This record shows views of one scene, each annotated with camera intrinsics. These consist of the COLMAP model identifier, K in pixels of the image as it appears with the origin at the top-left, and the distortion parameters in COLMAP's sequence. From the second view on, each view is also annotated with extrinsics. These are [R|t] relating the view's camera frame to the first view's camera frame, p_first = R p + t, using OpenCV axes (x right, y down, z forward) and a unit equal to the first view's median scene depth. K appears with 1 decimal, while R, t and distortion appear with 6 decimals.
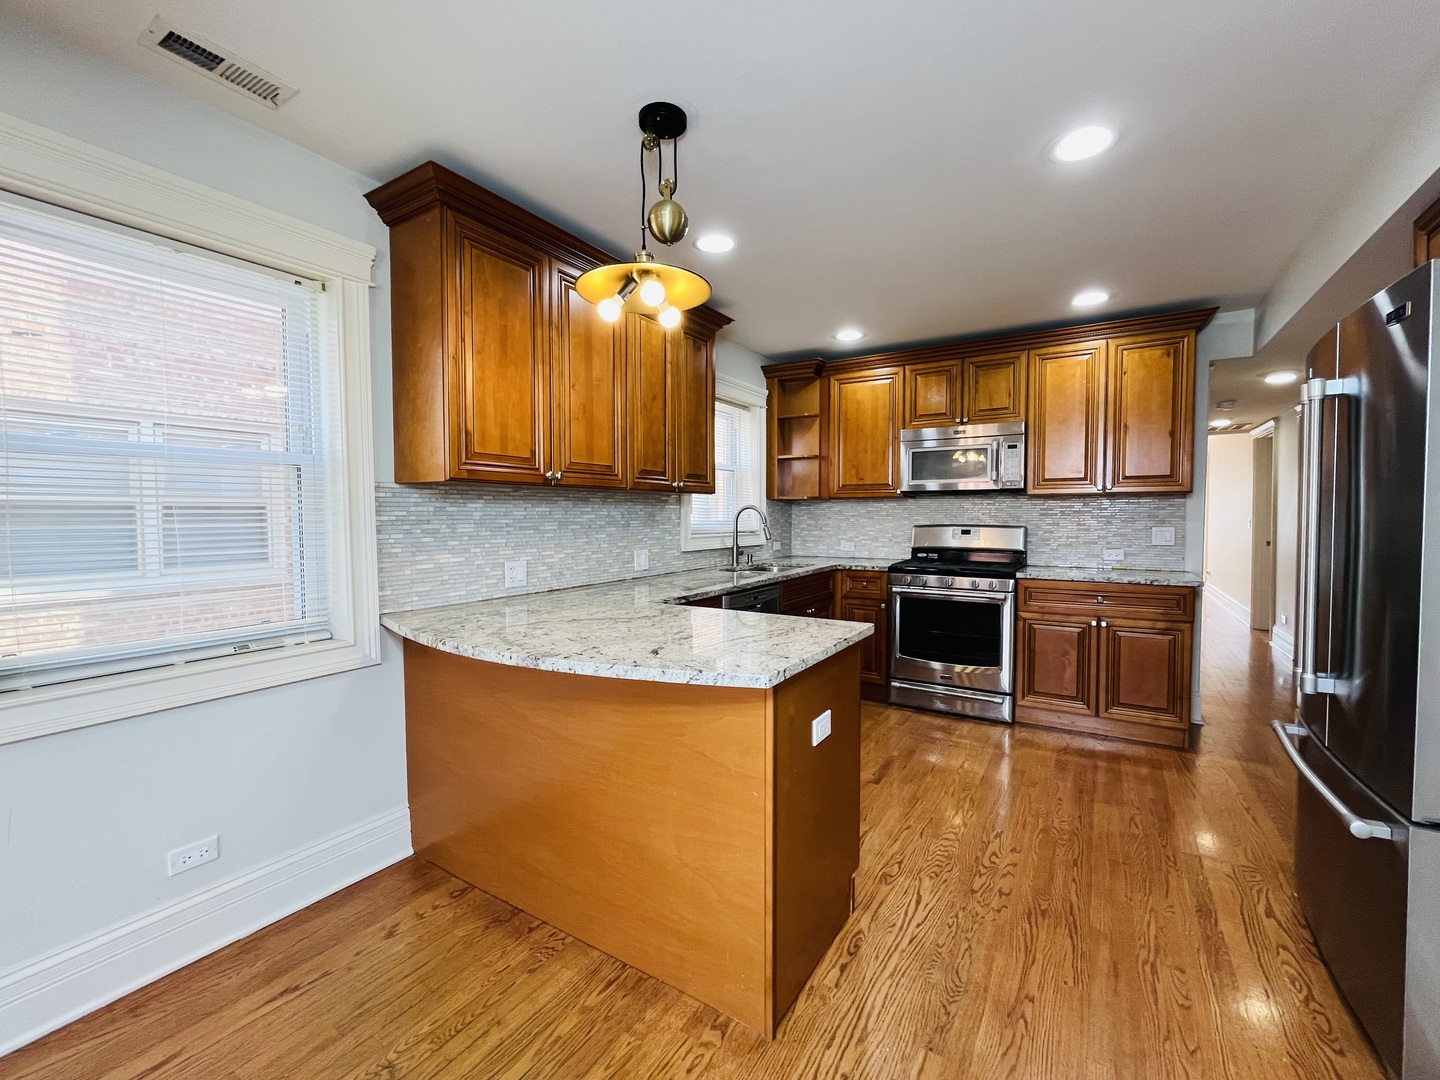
lens RADIAL K [[600.1, 0, 720.0], [0, 600.1, 540.0], [0, 0, 1]] dist [-0.003145, -0.000191]
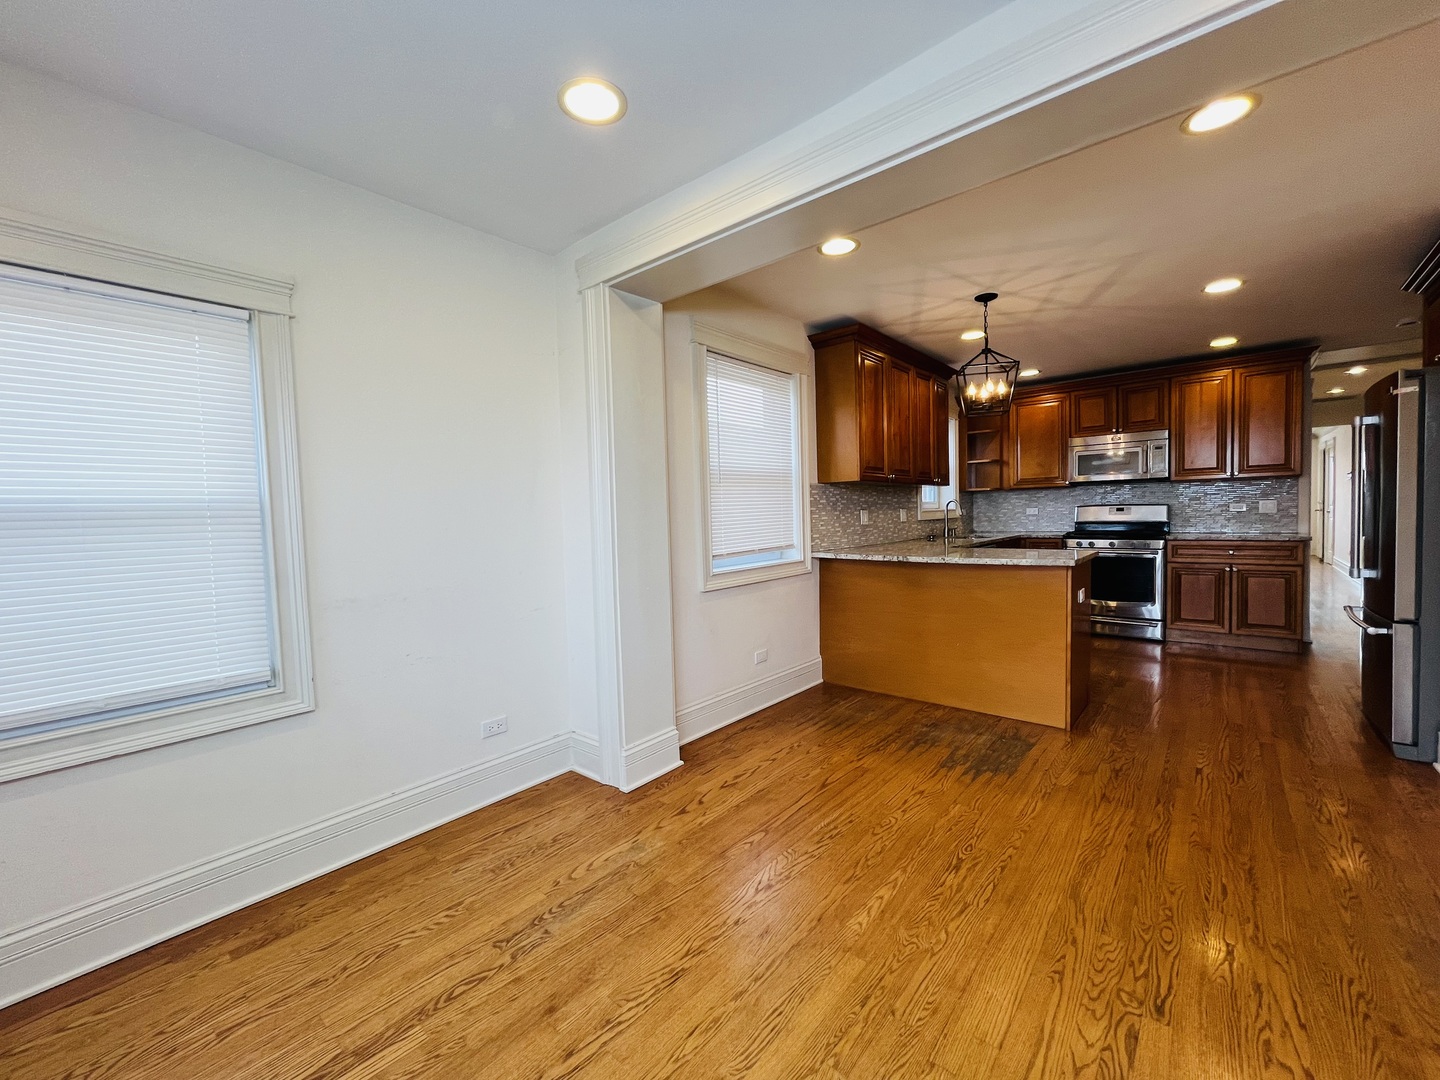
lens RADIAL K [[581.0, 0, 720.0], [0, 581.0, 540.0], [0, 0, 1]] dist [-0.002509, -0.000224]
pose [[0.988248, -0.014981, -0.152120, -0.341385], [0.015229, 0.999884, 0.000467, 0.047332], [0.152095, -0.002778, 0.988362, -0.525022]]
